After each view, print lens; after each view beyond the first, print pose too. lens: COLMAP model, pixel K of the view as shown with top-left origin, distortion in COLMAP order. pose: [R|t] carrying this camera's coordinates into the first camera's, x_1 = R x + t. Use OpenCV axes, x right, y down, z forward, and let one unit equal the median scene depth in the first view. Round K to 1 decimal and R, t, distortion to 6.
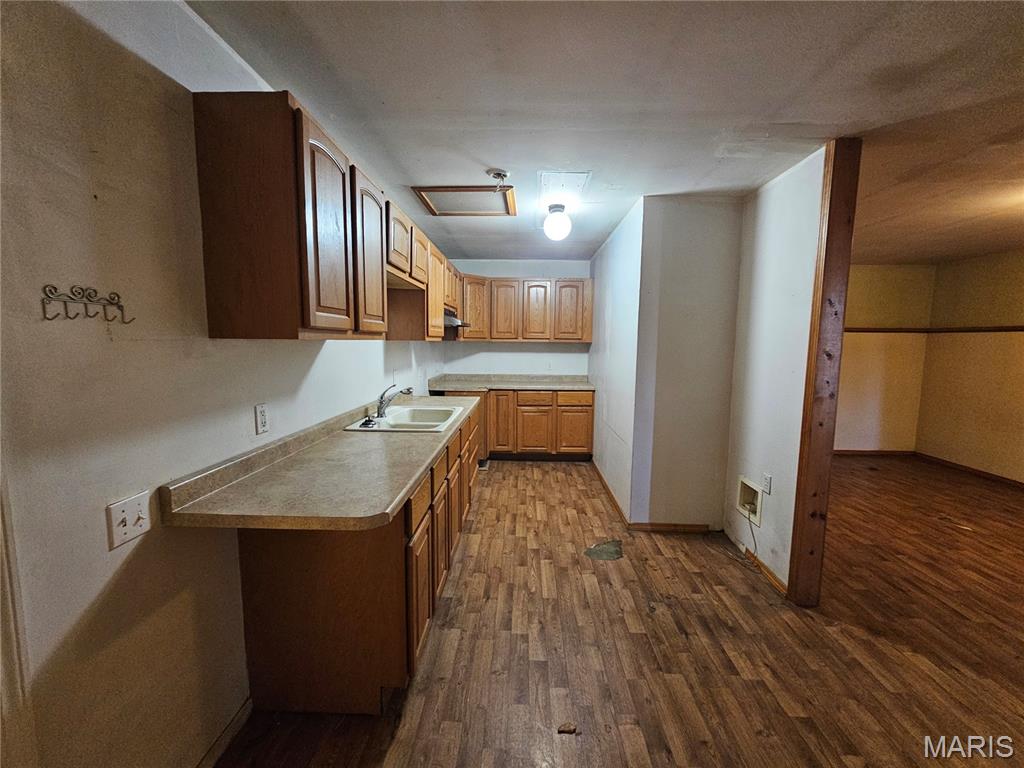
lens RADIAL K [[416.3, 0, 512.3], [0, 416.3, 383.3], [0, 0, 1]] dist [-0.000251, -0.000369]
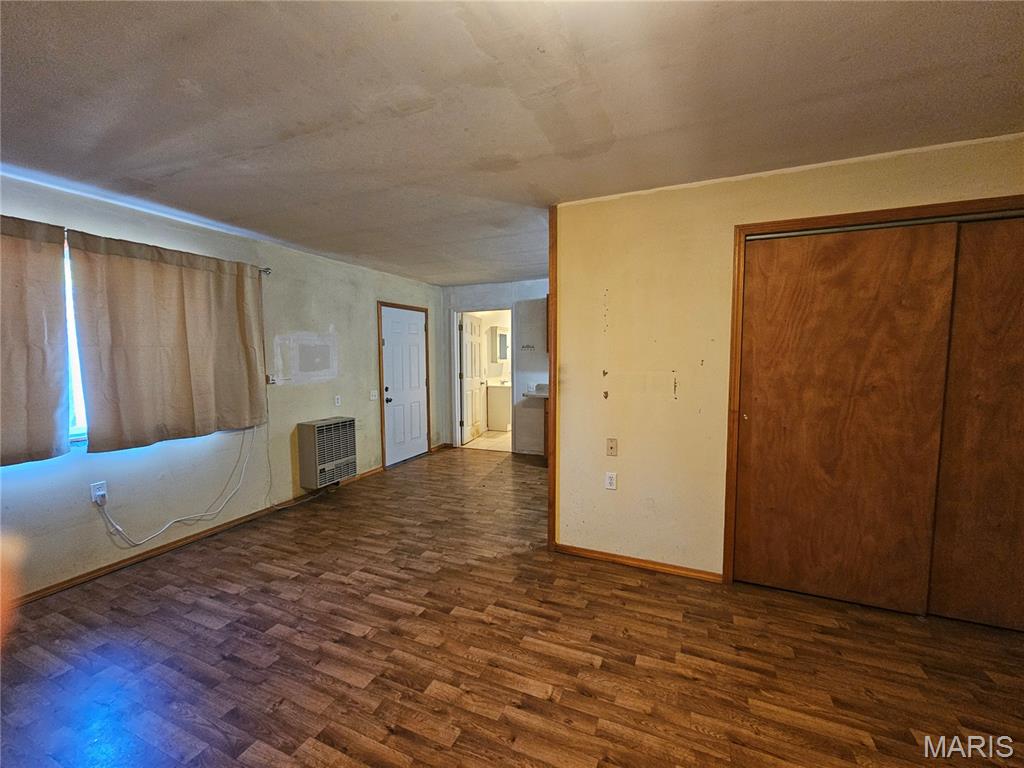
lens RADIAL K [[416.3, 0, 513.9], [0, 416.3, 384.9], [0, 0, 1]] dist [-0.000251, -0.000369]
pose [[-0.375008, 0.068130, -0.924515, 1.006963], [-0.093976, 0.989364, 0.111028, -0.140357], [0.922246, 0.128518, -0.364617, 1.412135]]
